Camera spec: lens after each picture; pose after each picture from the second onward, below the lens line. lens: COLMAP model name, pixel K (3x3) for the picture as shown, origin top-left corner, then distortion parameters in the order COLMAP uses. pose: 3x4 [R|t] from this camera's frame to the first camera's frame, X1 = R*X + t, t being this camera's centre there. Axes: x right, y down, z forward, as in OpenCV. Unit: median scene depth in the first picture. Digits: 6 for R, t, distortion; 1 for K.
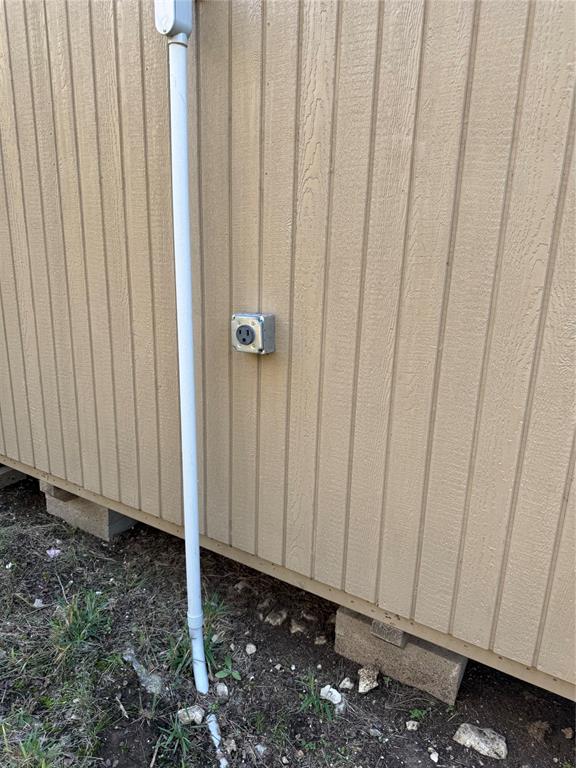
lens RADIAL K [[560.8, 0, 288.0], [0, 560.8, 384.0], [0, 0, 1]] dist [0.076188, -0.109262]
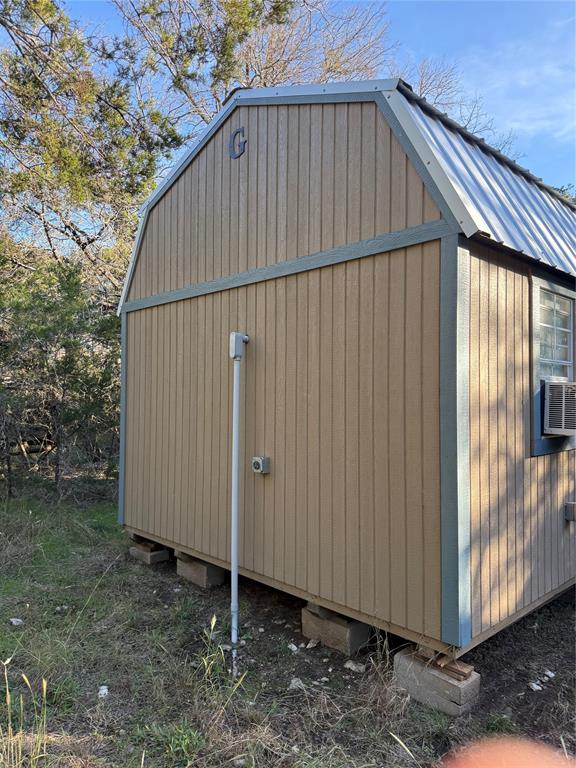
lens RADIAL K [[560.8, 0, 288.0], [0, 560.8, 384.0], [0, 0, 1]] dist [0.076188, -0.109262]
pose [[0.966542, -0.023667, -0.255415, 0.591204], [-0.056638, 0.951466, -0.302496, 0.263810], [0.250178, 0.306842, 0.918291, -1.132651]]
